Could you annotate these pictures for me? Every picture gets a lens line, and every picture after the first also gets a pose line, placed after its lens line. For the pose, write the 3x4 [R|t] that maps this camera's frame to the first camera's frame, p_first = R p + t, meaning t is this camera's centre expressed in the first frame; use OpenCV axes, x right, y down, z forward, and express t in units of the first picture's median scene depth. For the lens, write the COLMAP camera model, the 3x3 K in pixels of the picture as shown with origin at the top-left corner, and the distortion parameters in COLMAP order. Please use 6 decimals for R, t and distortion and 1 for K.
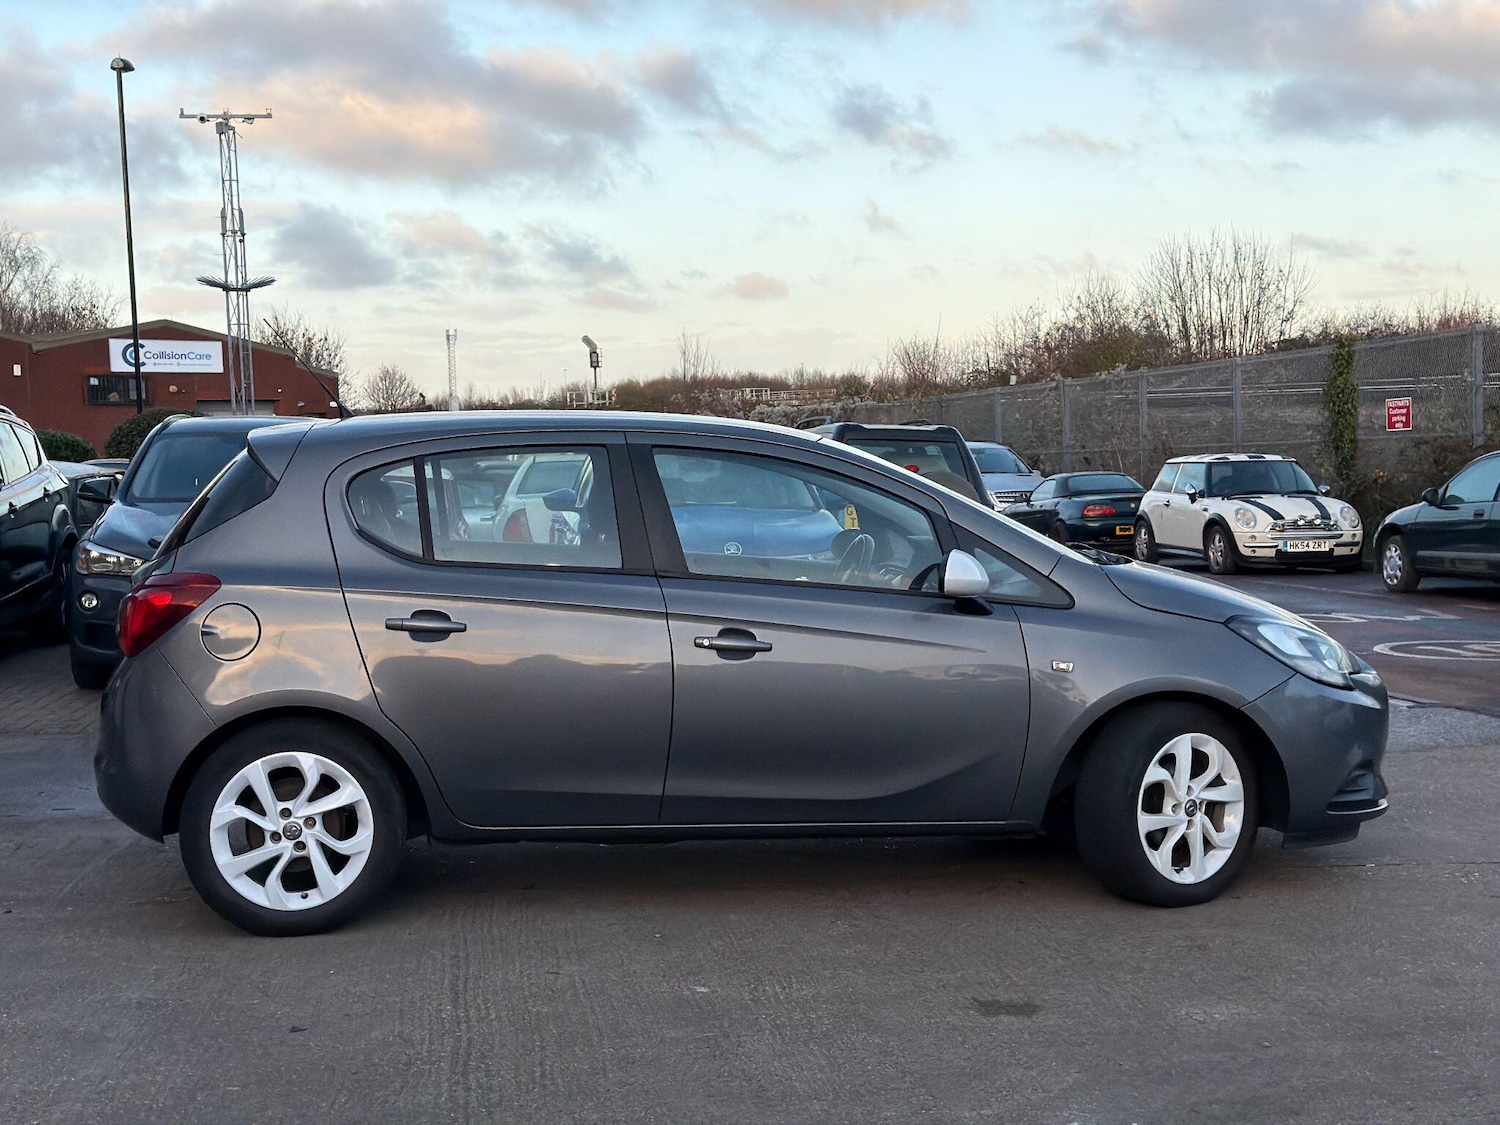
lens RADIAL K [[2031.2, 0, 743.3], [0, 2031.2, 564.8], [0, 0, 1]] dist [0.185118, -0.388426]
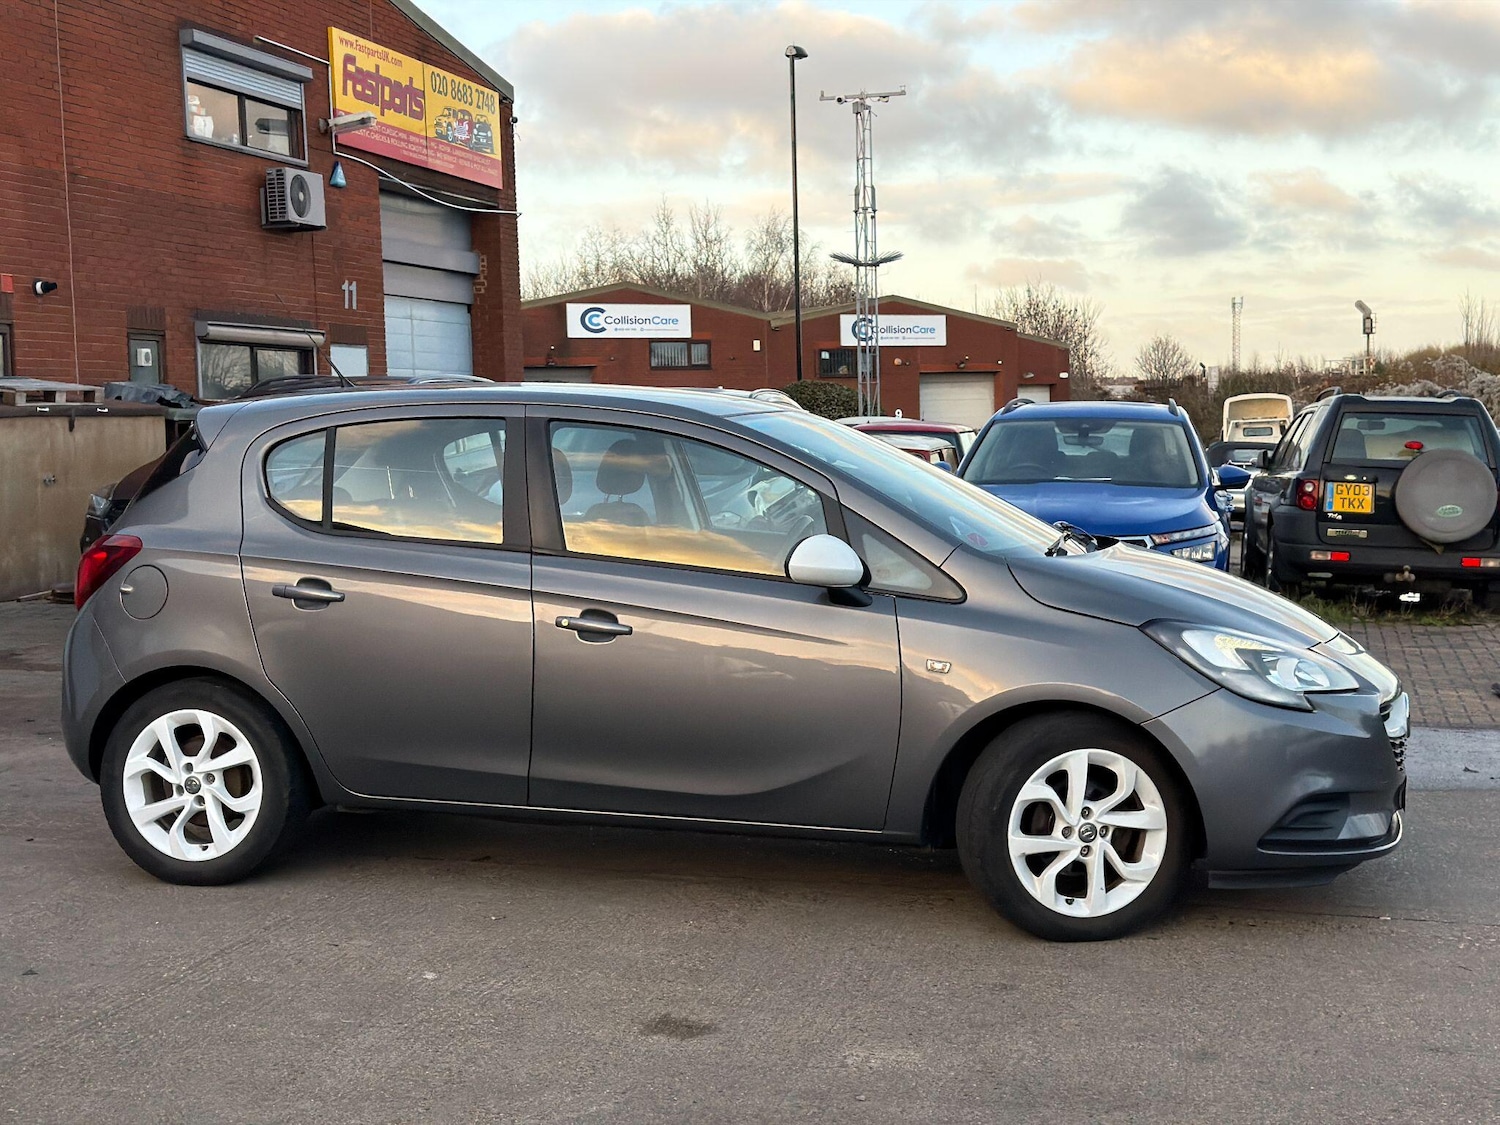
lens RADIAL K [[2031.2, 0, 743.3], [0, 2031.2, 564.8], [0, 0, 1]] dist [0.185118, -0.388426]
pose [[0.932545, 0.034579, -0.359393, 0.398607], [-0.029428, 0.999371, 0.019793, -0.010810], [0.359852, -0.007882, 0.932976, 0.120672]]
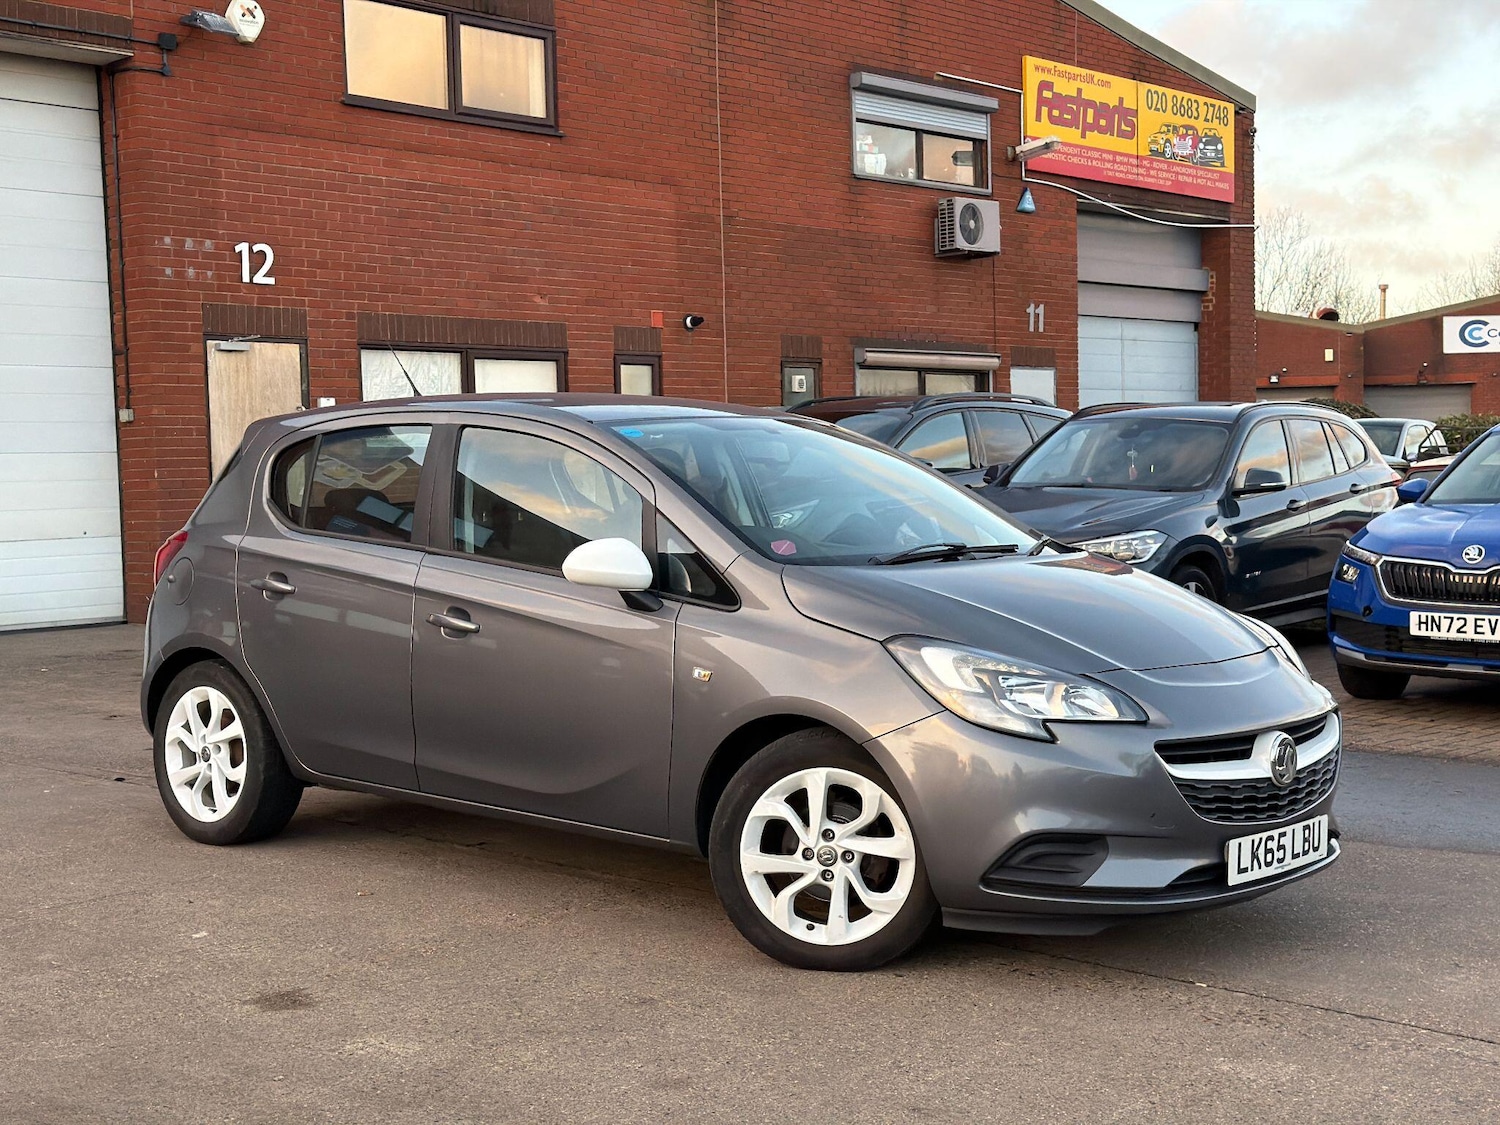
lens RADIAL K [[2031.2, 0, 743.3], [0, 2031.2, 564.8], [0, 0, 1]] dist [0.185118, -0.388426]
pose [[0.684728, 0.049712, -0.727101, 0.808999], [-0.046235, 0.998624, 0.024736, -0.020800], [0.727331, 0.016680, 0.686085, 0.400502]]
